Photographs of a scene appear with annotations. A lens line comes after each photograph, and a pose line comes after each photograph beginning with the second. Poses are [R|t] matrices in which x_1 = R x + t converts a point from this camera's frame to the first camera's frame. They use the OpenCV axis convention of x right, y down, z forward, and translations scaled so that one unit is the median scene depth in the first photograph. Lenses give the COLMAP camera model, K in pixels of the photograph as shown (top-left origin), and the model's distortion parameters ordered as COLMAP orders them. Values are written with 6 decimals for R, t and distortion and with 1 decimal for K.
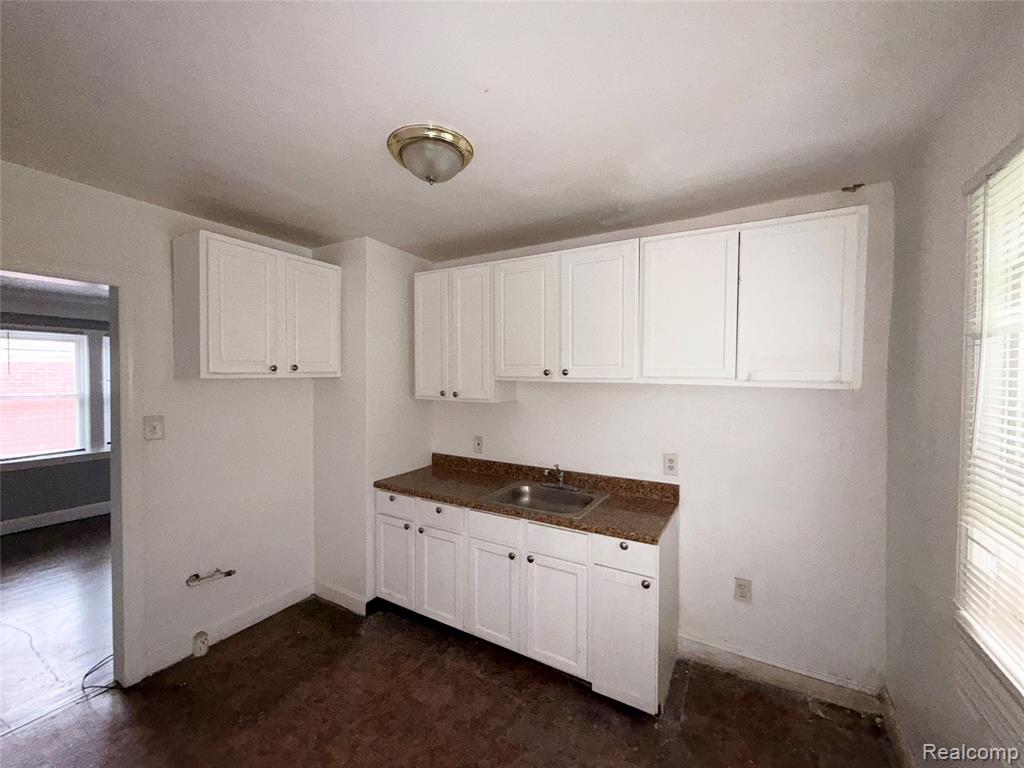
lens RADIAL K [[406.6, 0, 514.6], [0, 406.6, 383.4], [0, 0, 1]] dist [-0.001700, 0.000183]
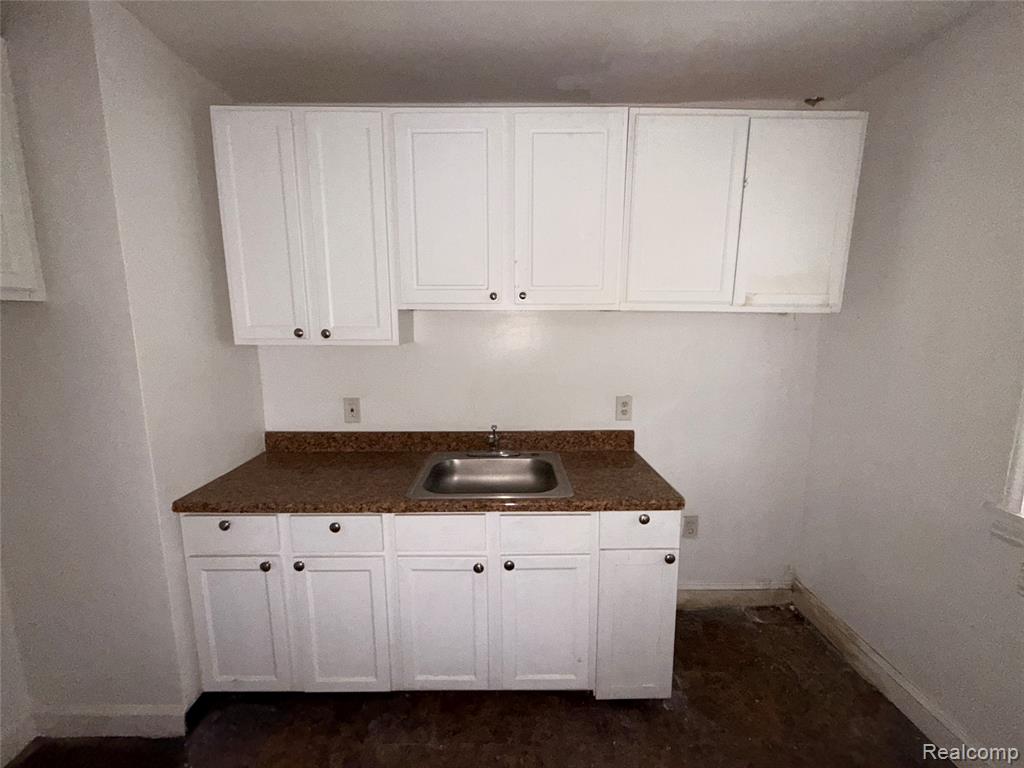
lens RADIAL K [[406.6, 0, 512.1], [0, 406.6, 382.5], [0, 0, 1]] dist [-0.001700, 0.000183]
pose [[0.862766, -0.080959, 0.499080, -0.250723], [0.017502, 0.991287, 0.130548, 0.029292], [-0.505301, -0.103898, 0.856666, 0.392897]]
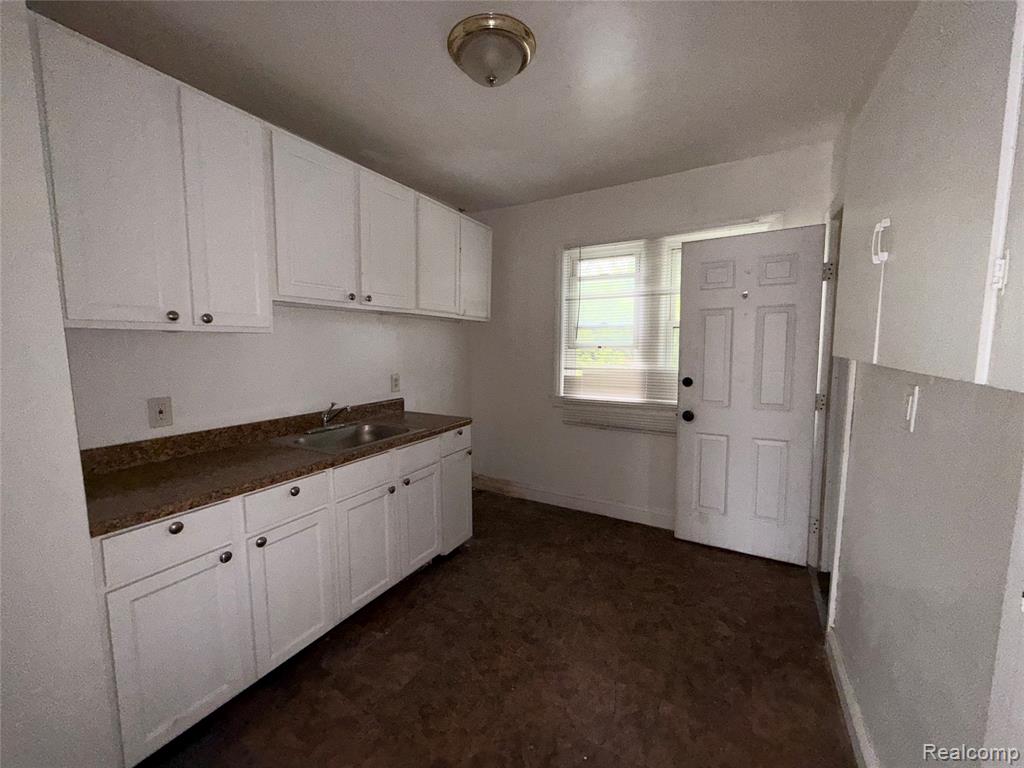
lens RADIAL K [[406.6, 0, 509.4], [0, 406.6, 382.2], [0, 0, 1]] dist [-0.001700, 0.000183]
pose [[-0.007774, -0.105692, 0.994368, -0.854438], [0.016700, 0.994246, 0.105810, 0.073890], [-0.999830, 0.017428, -0.005964, 0.673352]]
